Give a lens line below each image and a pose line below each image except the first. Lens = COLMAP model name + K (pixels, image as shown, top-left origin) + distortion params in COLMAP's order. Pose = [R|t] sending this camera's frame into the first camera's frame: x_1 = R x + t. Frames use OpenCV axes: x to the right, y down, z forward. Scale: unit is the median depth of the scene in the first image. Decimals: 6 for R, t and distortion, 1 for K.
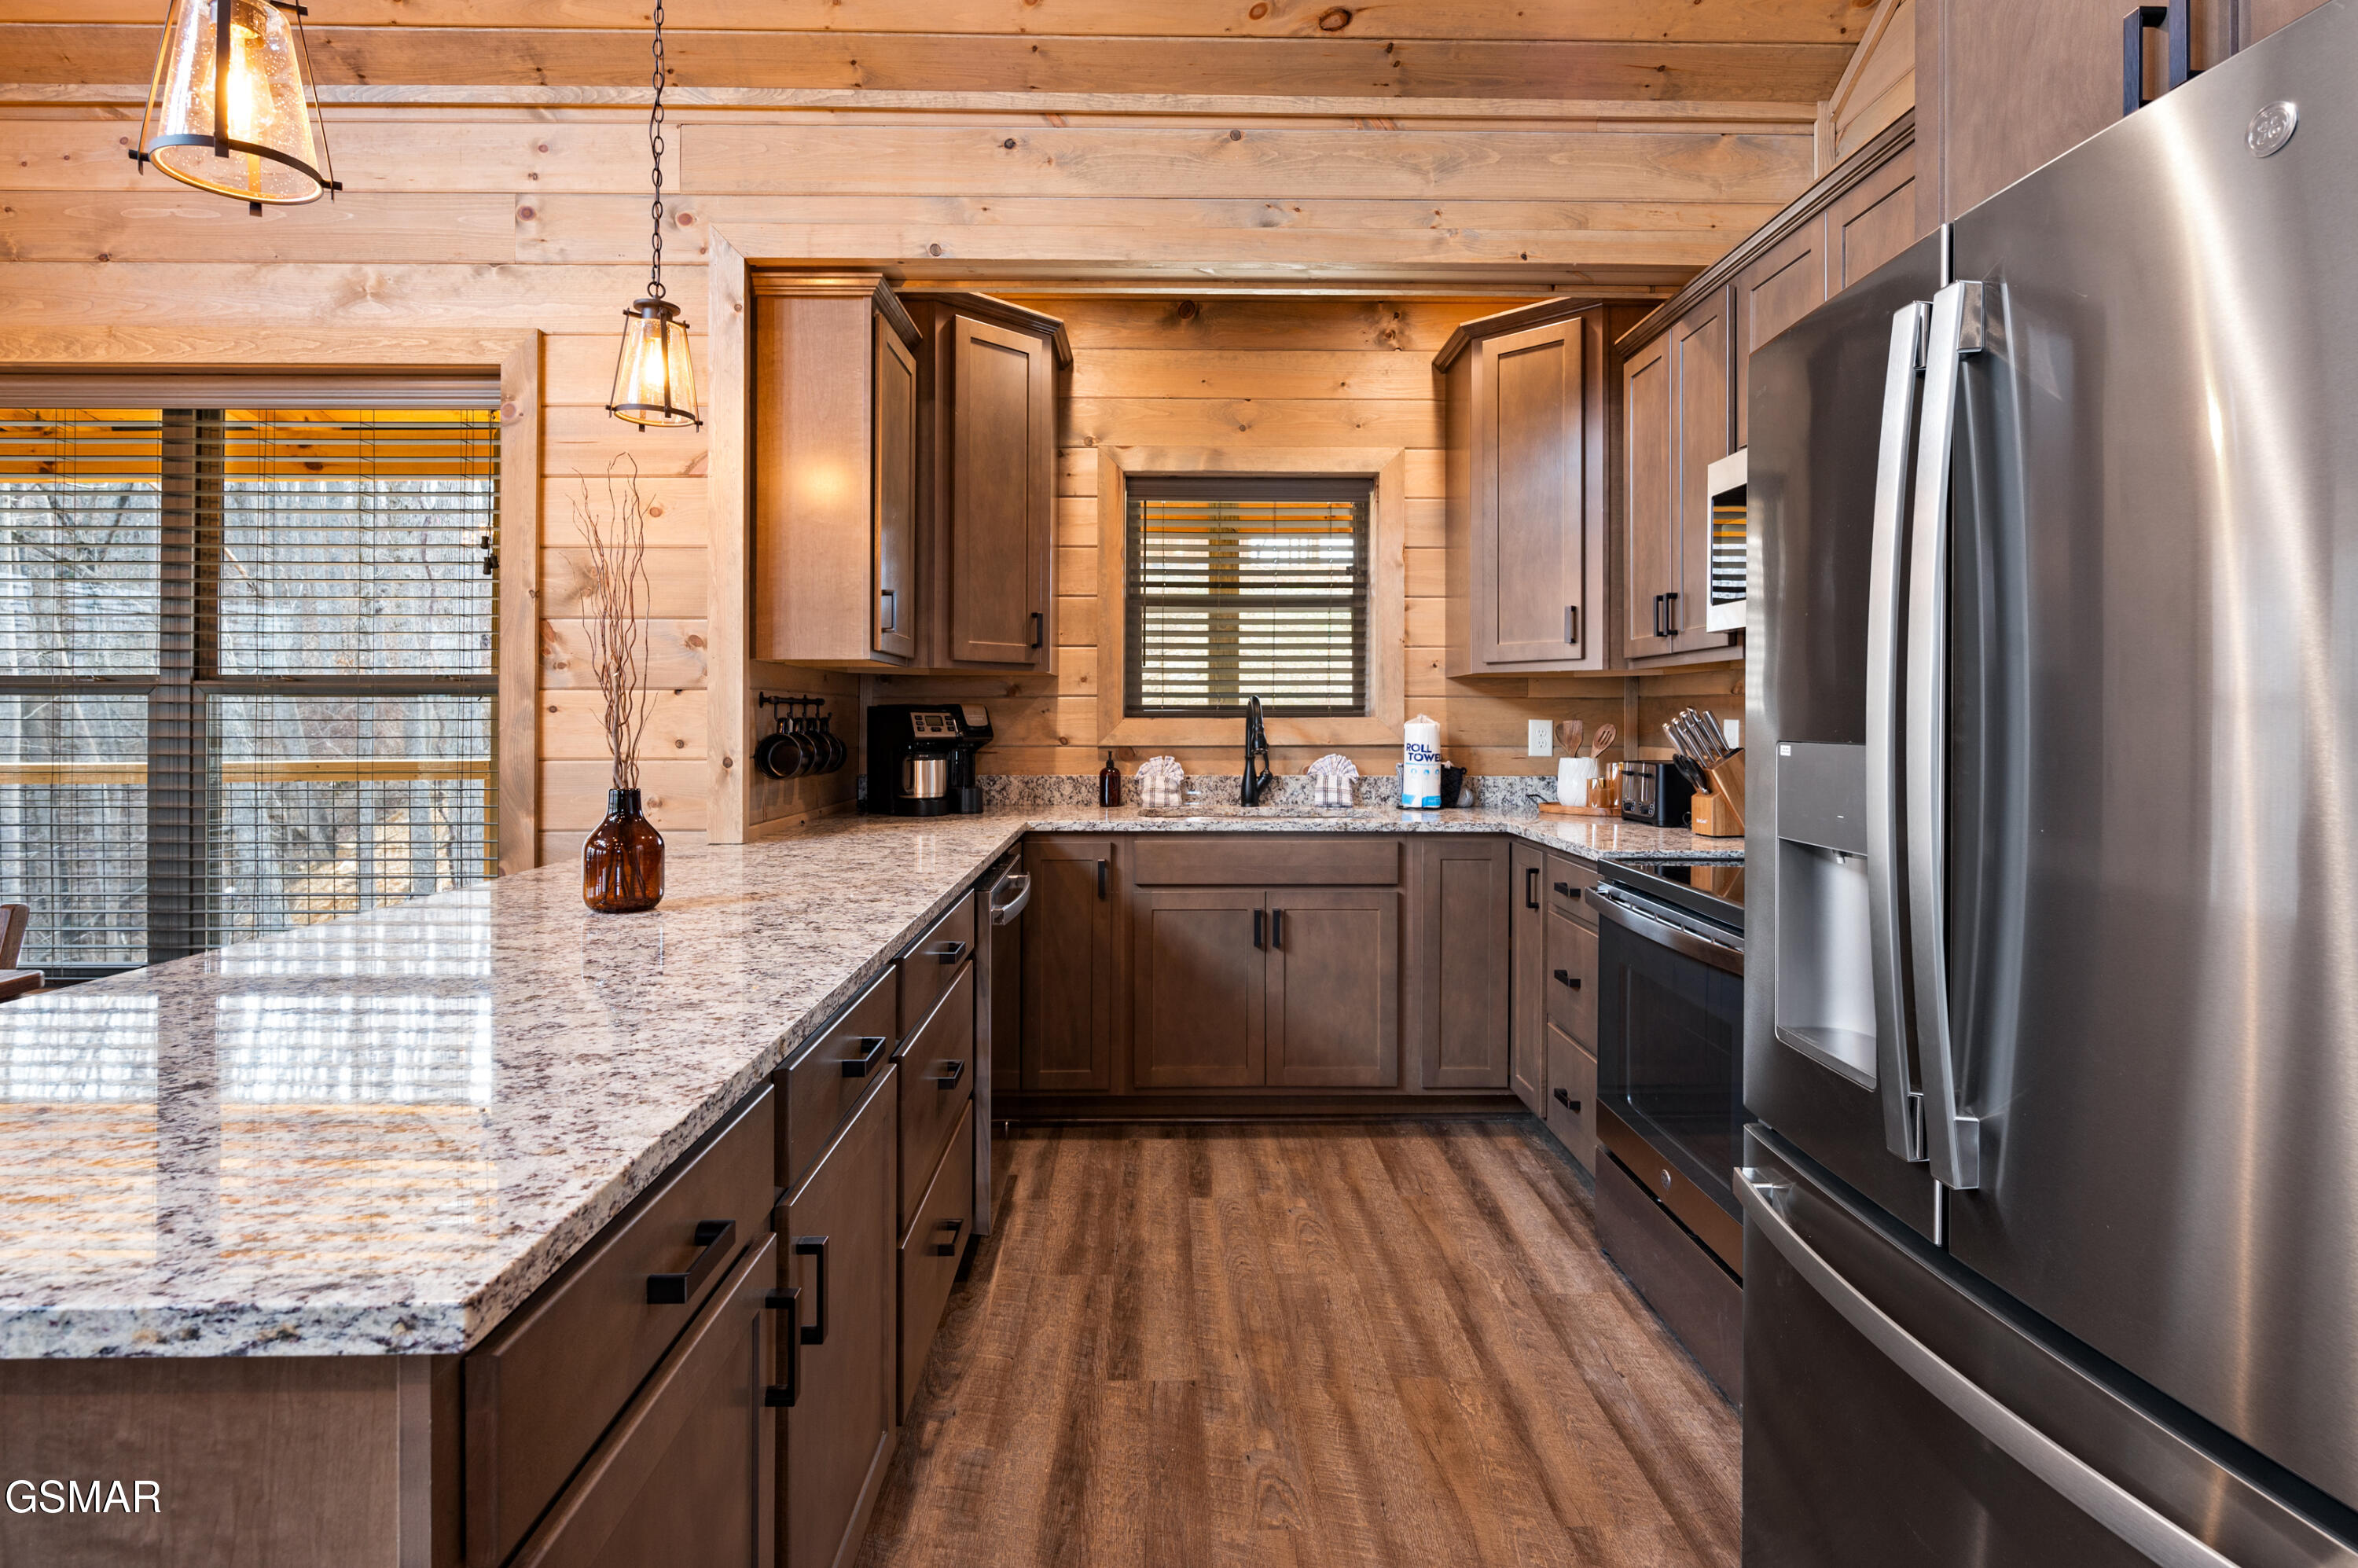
lens RADIAL K [[1178.3, 0, 1172.1], [0, 1178.3, 707.8], [0, 0, 1]] dist [-0.001025, 0.000195]
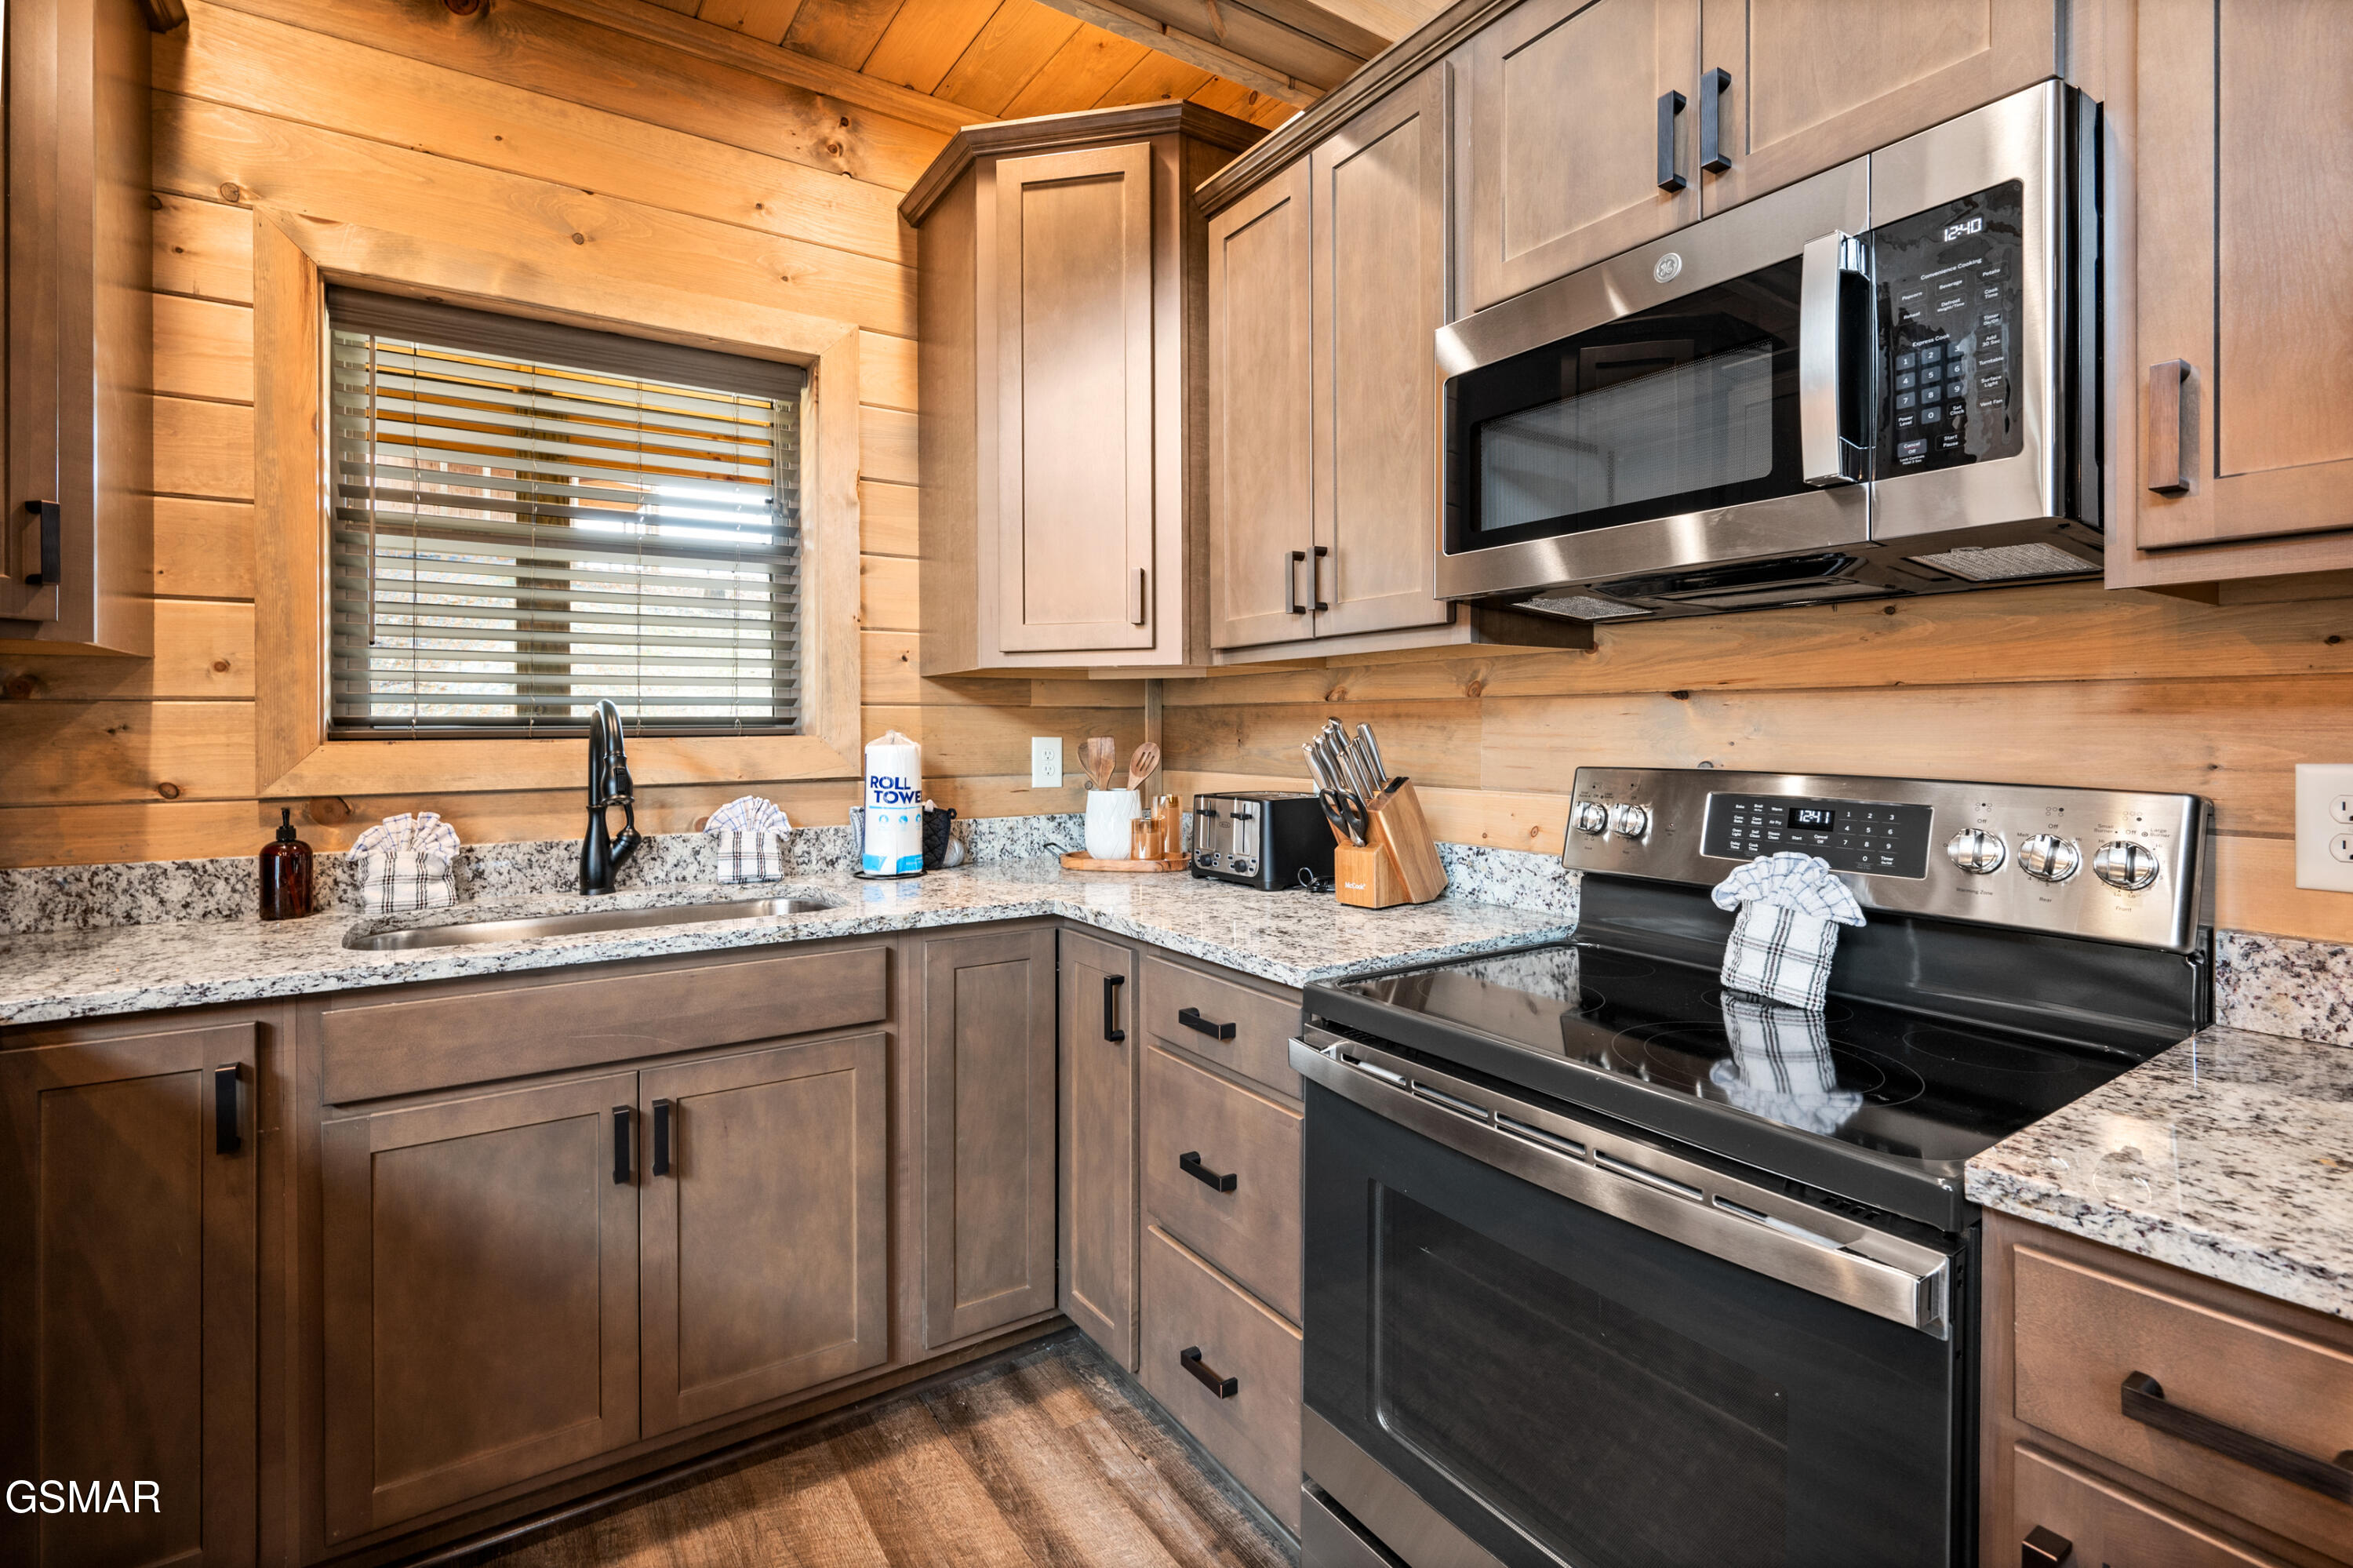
lens RADIAL K [[1091.8, 0, 1174.8], [0, 1091.8, 728.0], [0, 0, 1]] dist [-0.000411, -0.000657]
pose [[0.843568, -0.006170, 0.536987, 0.019994], [0.003333, 0.999975, 0.006255, 0.000684], [-0.537012, -0.003486, 0.843568, 0.439636]]
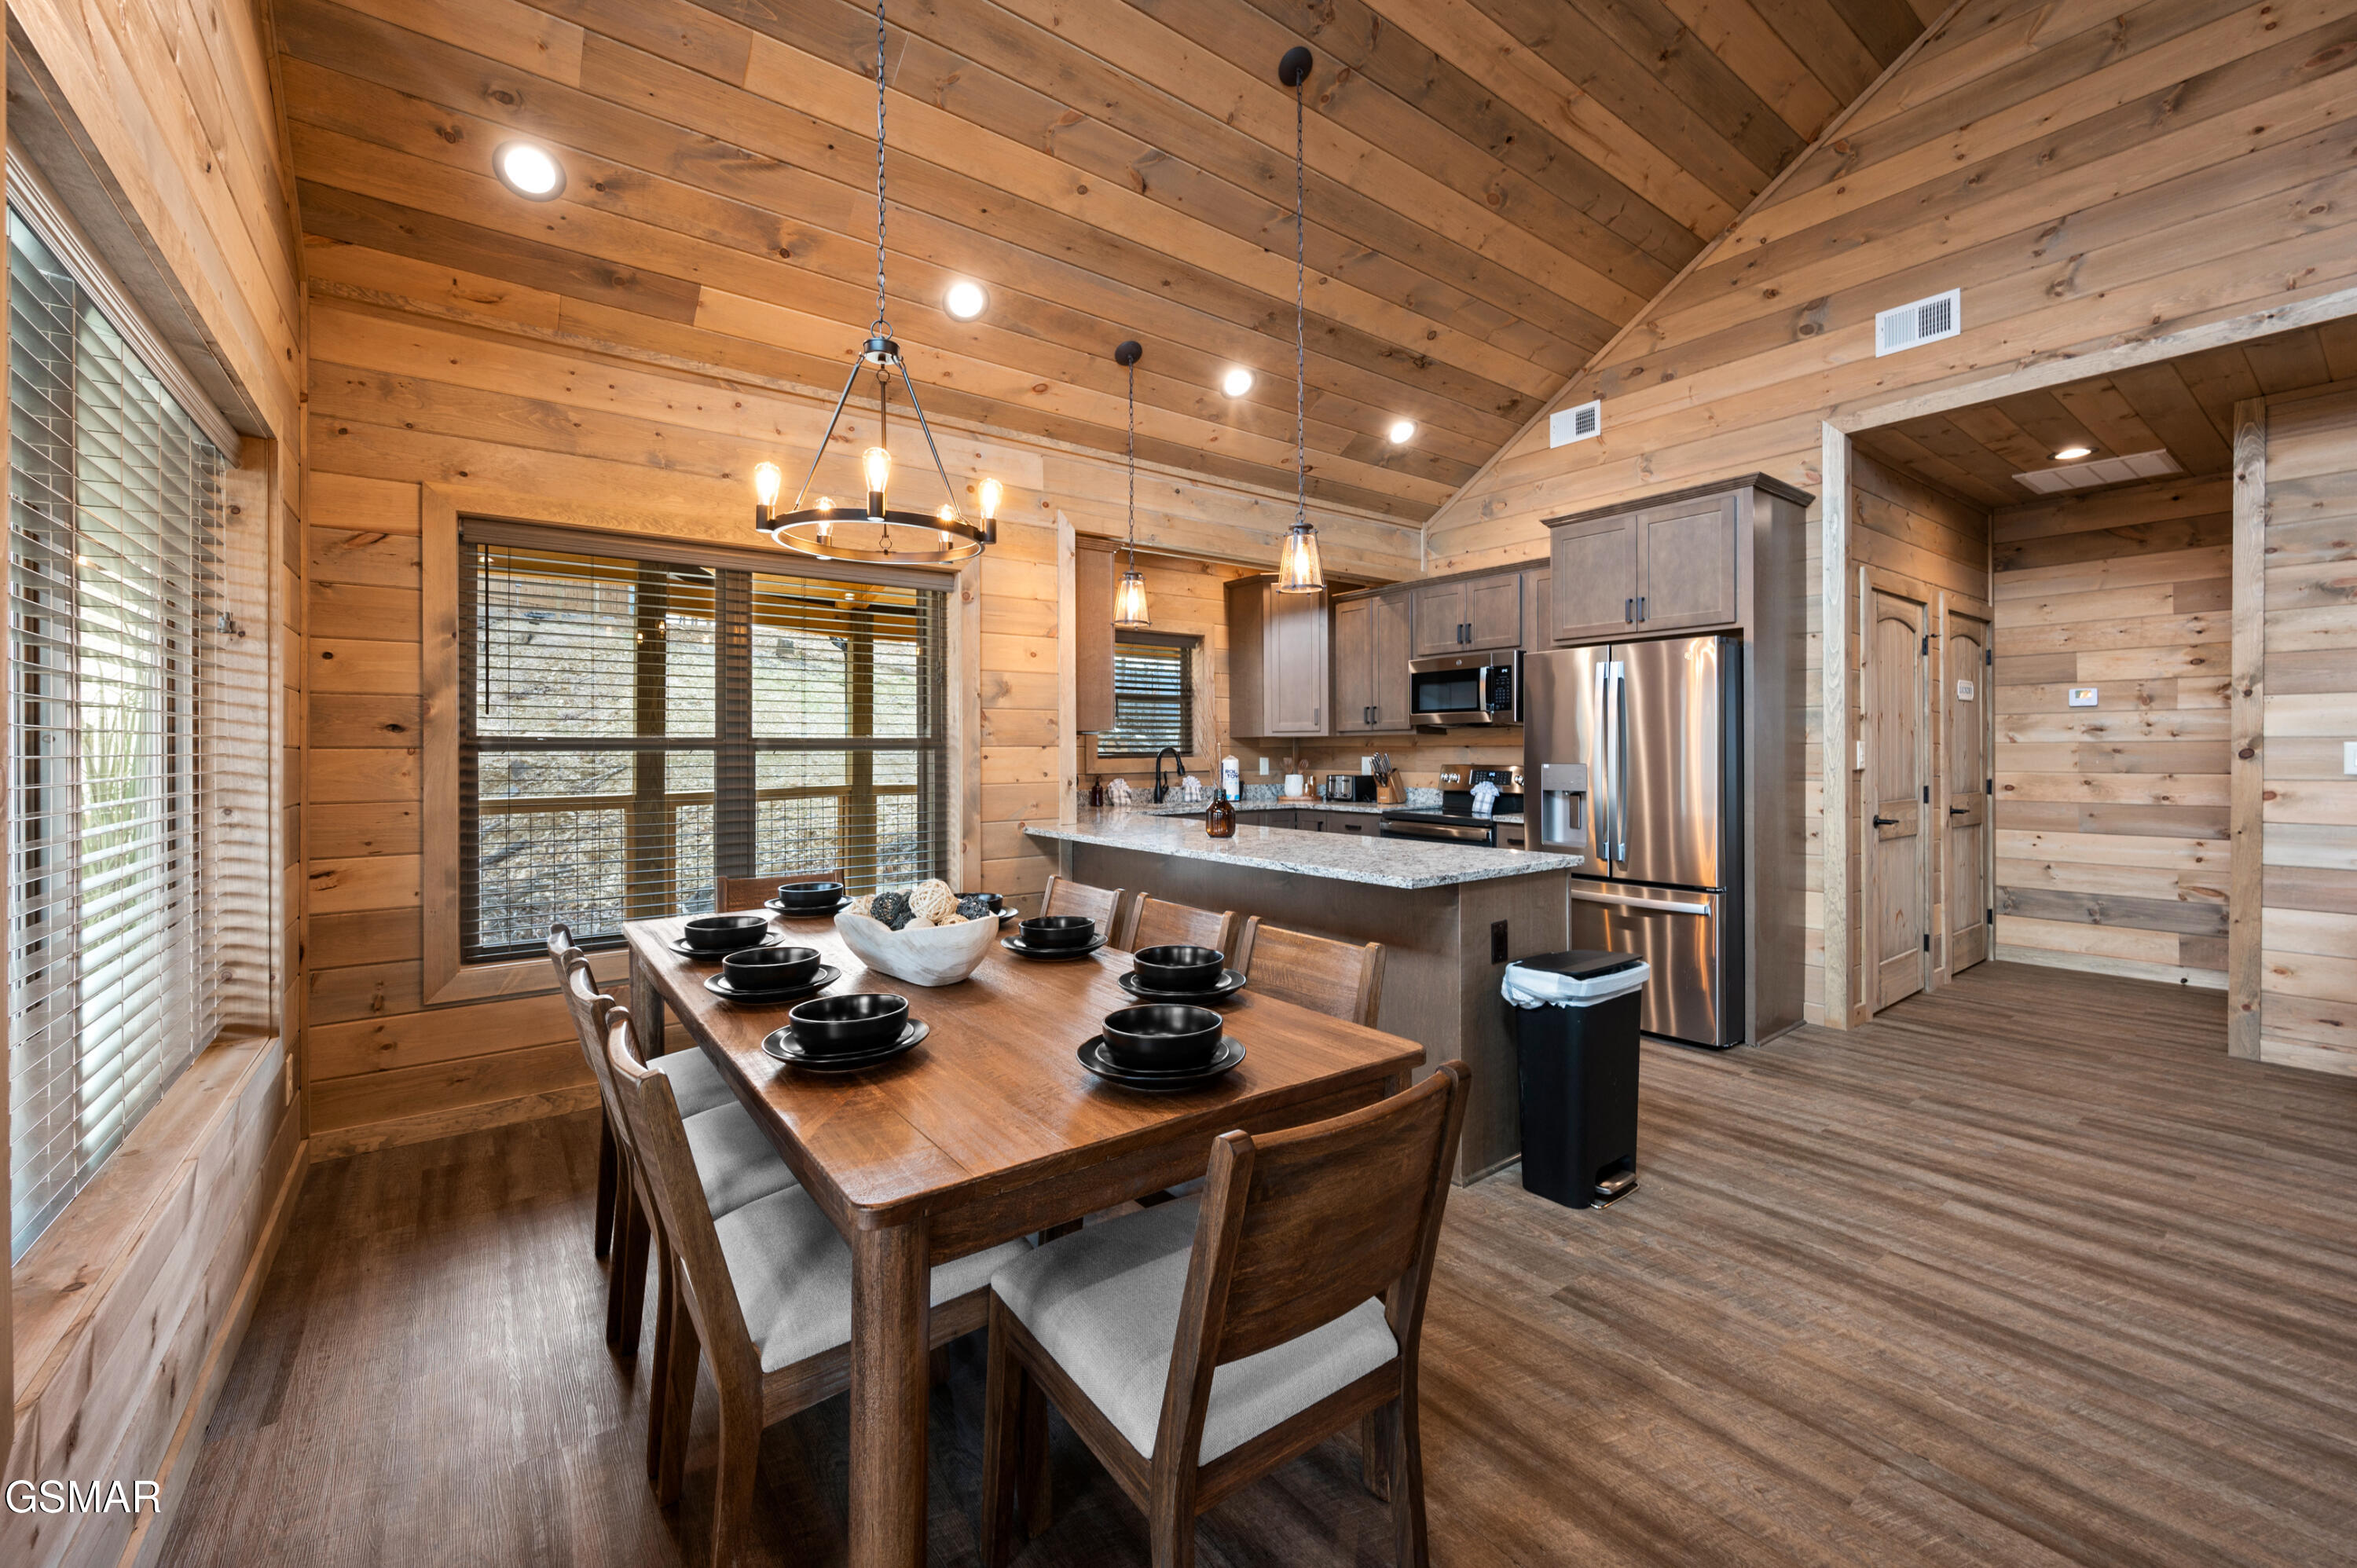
lens RADIAL K [[941.6, 0, 1171.2], [0, 941.6, 744.4], [0, 0, 1]] dist [-0.001248, -0.000011]
pose [[0.809646, -0.001196, 0.586917, -0.912698], [0.002670, 0.999995, -0.001645, -0.012625], [-0.586912, 0.002899, 0.809645, -0.297657]]
